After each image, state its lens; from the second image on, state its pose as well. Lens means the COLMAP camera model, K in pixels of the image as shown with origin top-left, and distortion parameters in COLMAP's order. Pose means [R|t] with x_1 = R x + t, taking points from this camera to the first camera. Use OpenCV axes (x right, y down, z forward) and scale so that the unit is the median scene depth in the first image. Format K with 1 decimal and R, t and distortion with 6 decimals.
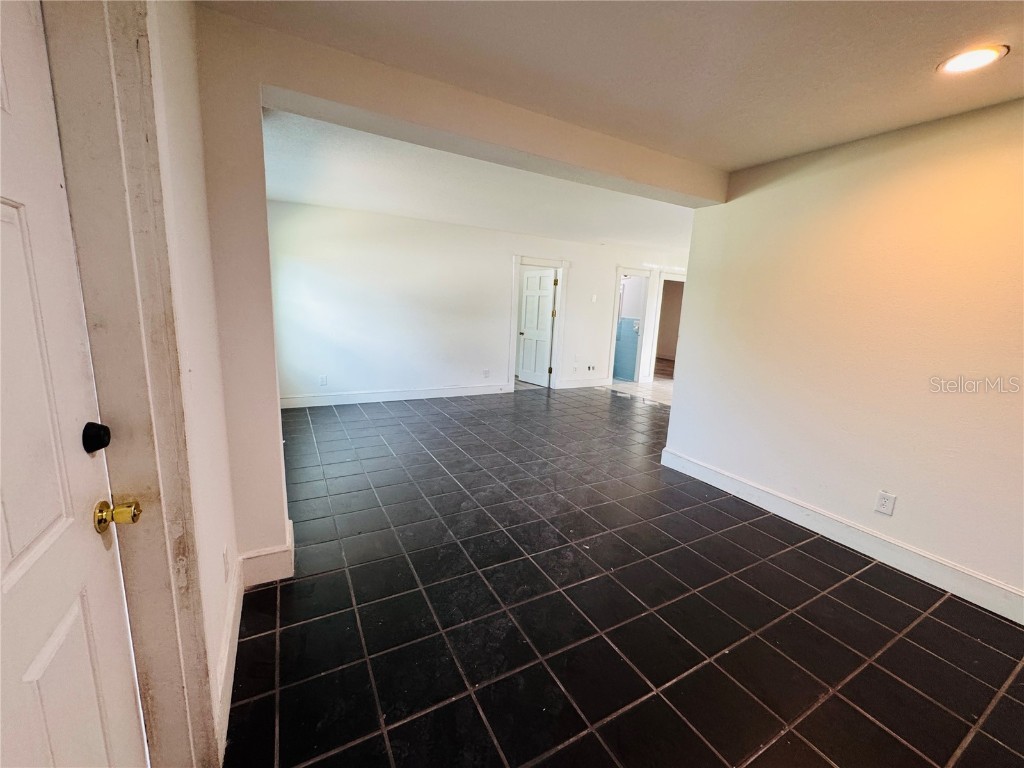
lens RADIAL K [[411.0, 0, 515.2], [0, 411.0, 384.4], [0, 0, 1]] dist [-0.000908, 0.000164]
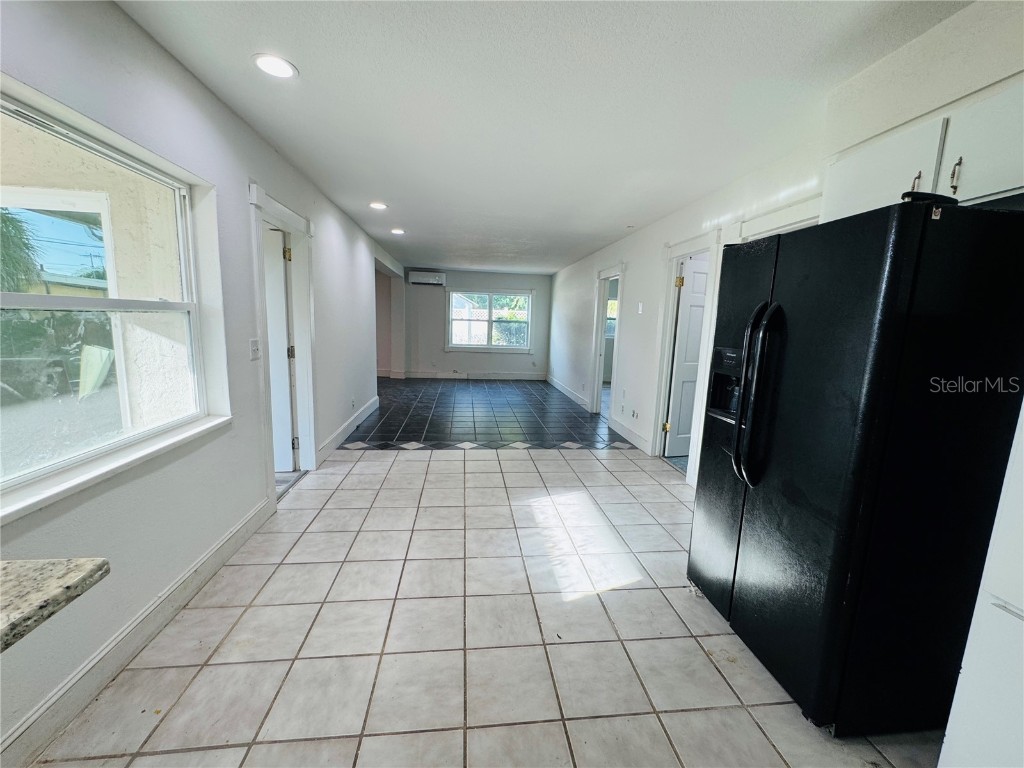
lens RADIAL K [[411.0, 0, 517.2], [0, 411.0, 383.3], [0, 0, 1]] dist [-0.000908, 0.000164]
pose [[-0.369374, 0.080587, -0.925780, 0.898882], [-0.229737, 0.957390, 0.175001, -0.166832], [0.900435, 0.277327, -0.335121, 1.098650]]
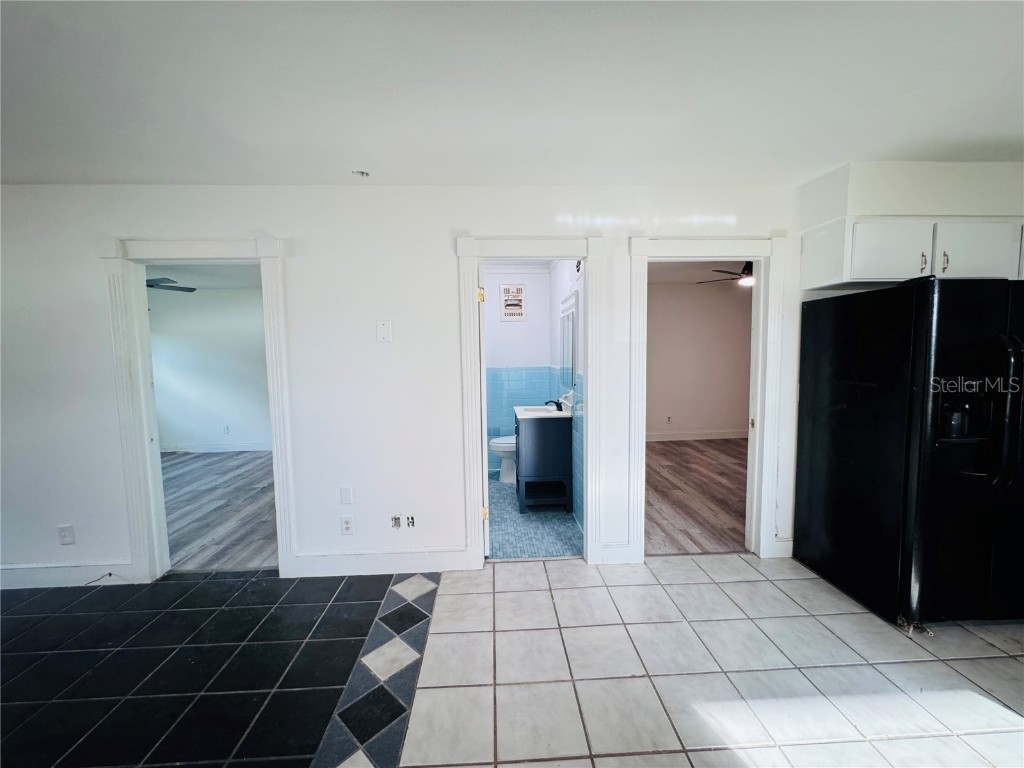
lens RADIAL K [[411.0, 0, 510.0], [0, 411.0, 383.1], [0, 0, 1]] dist [-0.000908, 0.000164]
pose [[0.893655, -0.025395, -0.448036, 0.458293], [-0.030050, 0.992770, -0.116209, -0.127781], [0.447747, 0.117315, 0.886431, 0.752568]]
